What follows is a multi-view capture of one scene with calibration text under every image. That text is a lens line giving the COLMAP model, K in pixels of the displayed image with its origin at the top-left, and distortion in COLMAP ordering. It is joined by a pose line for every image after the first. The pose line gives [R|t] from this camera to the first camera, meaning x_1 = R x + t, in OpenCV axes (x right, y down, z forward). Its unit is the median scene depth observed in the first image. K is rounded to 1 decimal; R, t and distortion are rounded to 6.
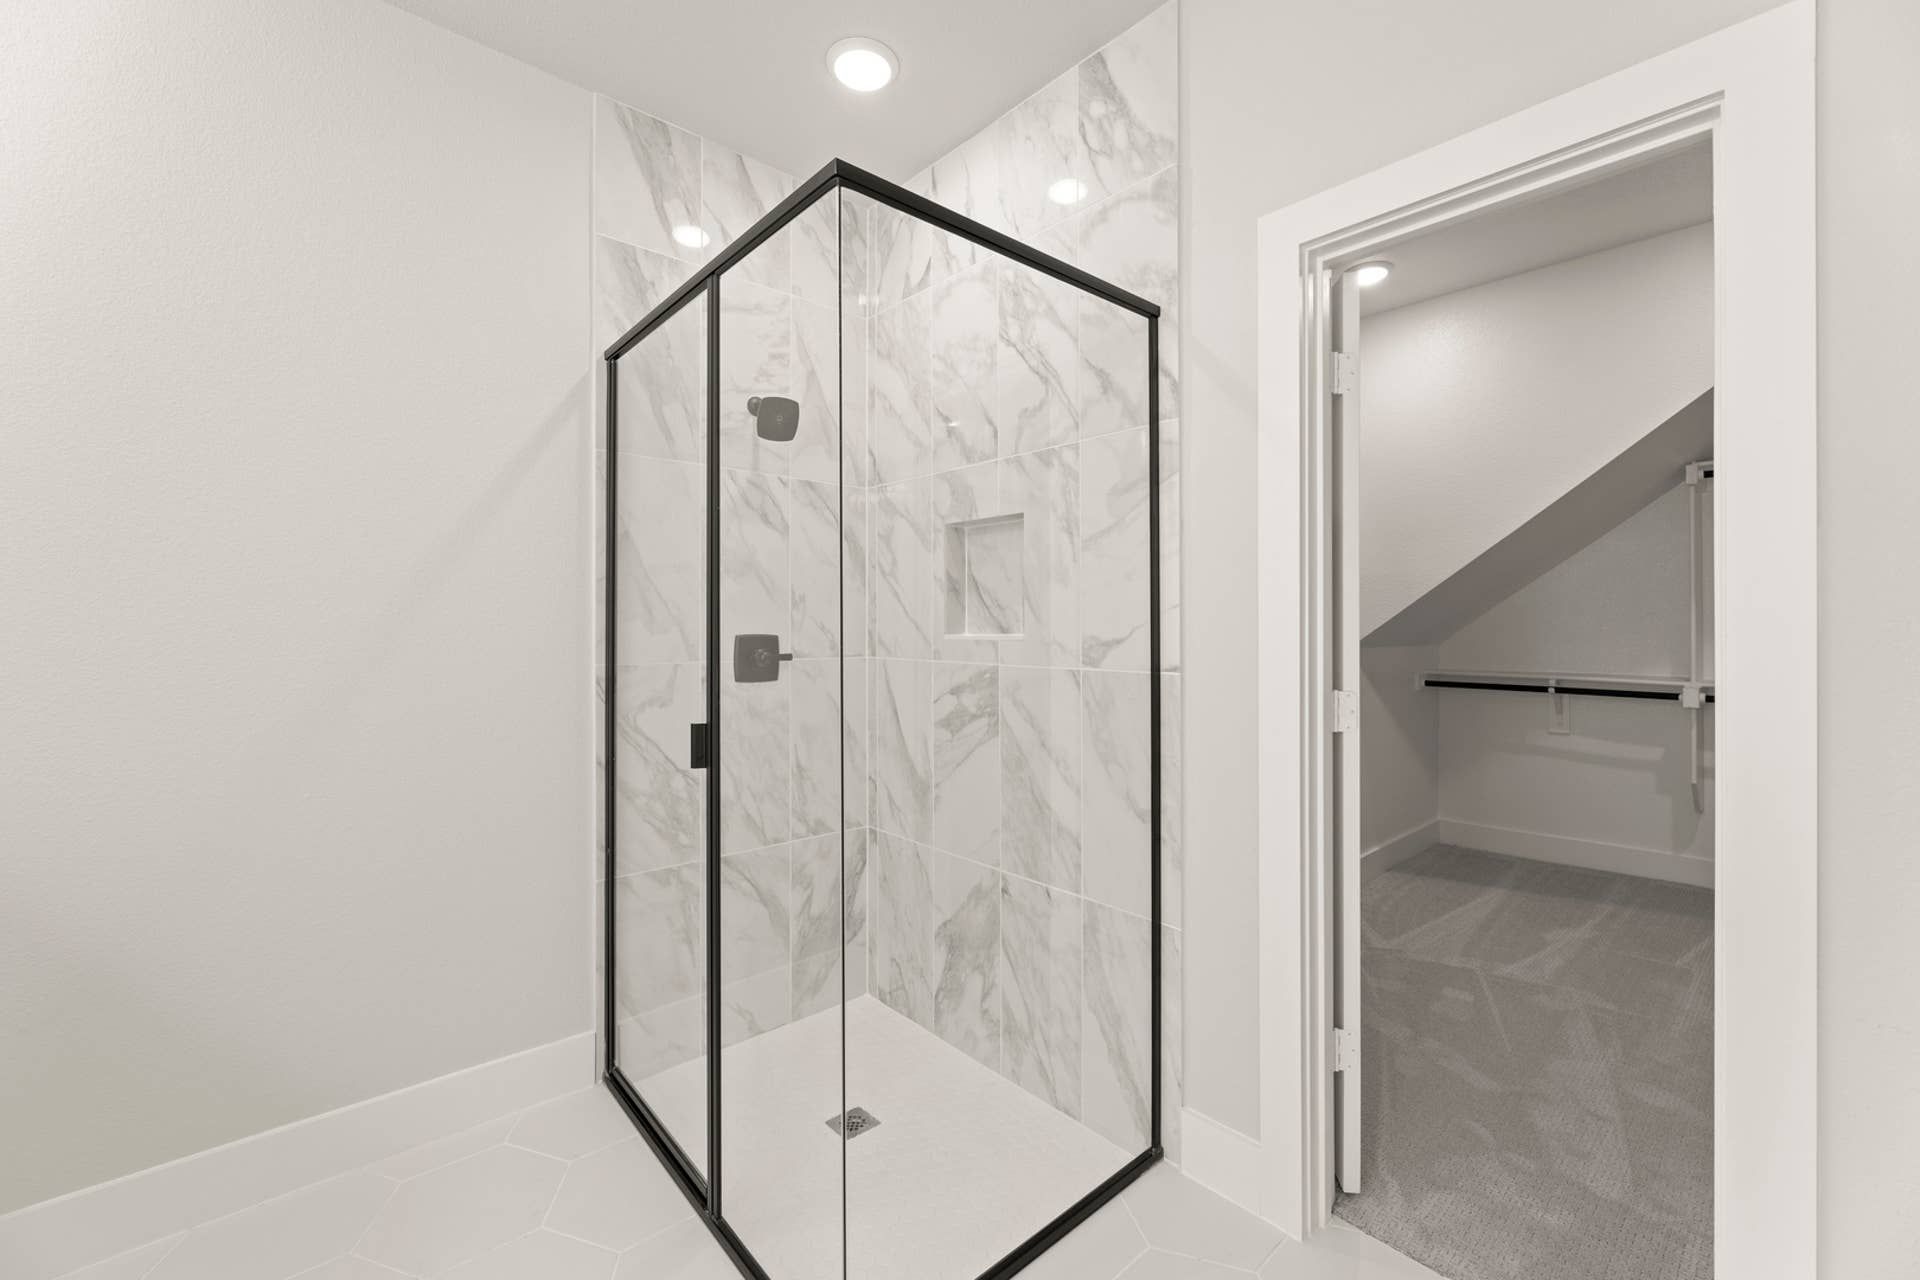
lens RADIAL K [[775.2, 0, 980.5], [0, 775.2, 619.2], [0, 0, 1]] dist [-0.001287, 0.001193]
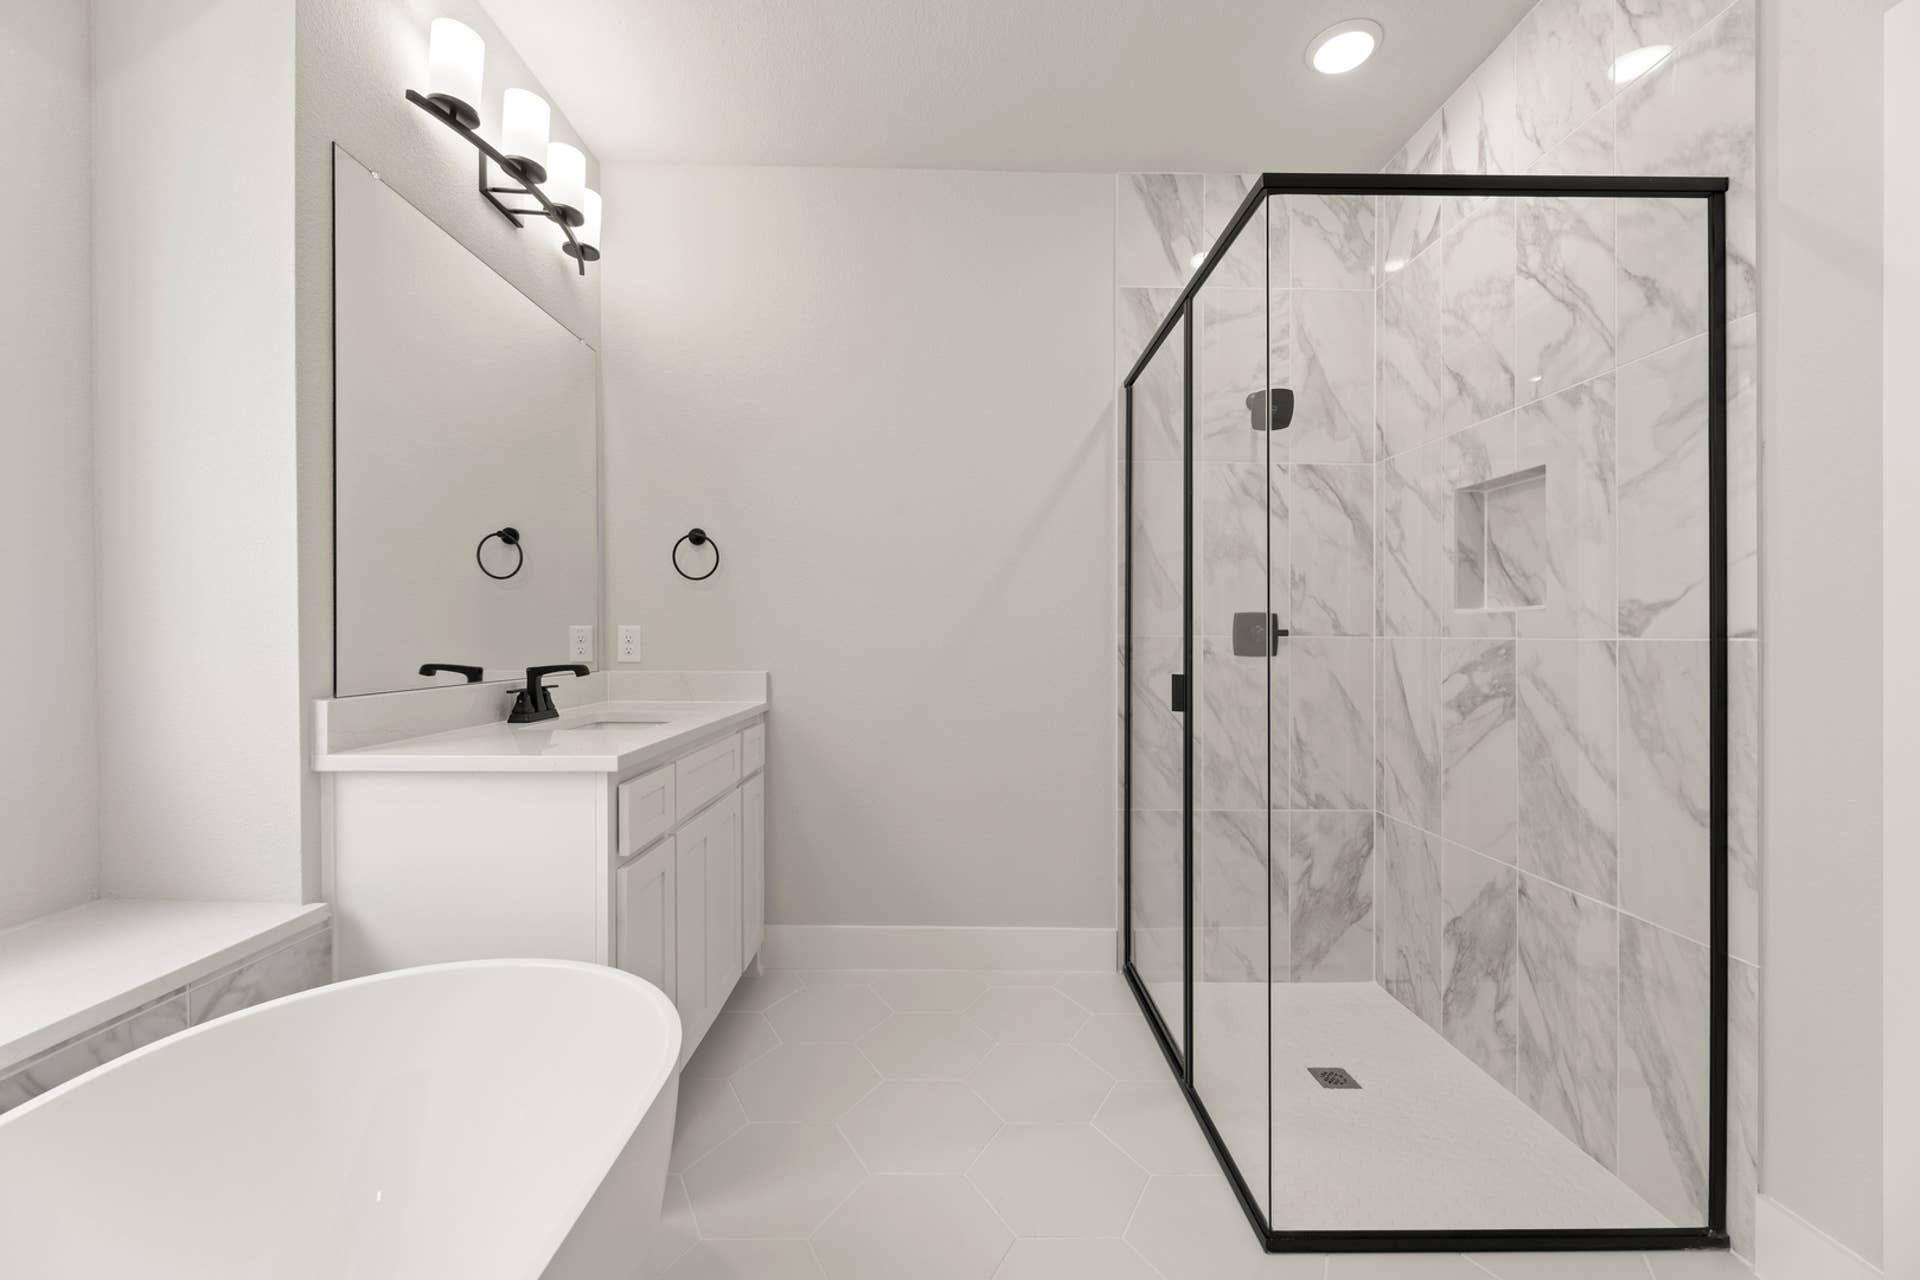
lens RADIAL K [[775.2, 0, 961.9], [0, 775.2, 636.6], [0, 0, 1]] dist [-0.001287, 0.001193]
pose [[0.749601, 0.008275, -0.661838, 0.139179], [-0.001157, 0.999937, 0.011191, 0.047831], [0.661889, -0.007624, 0.749564, -0.096846]]
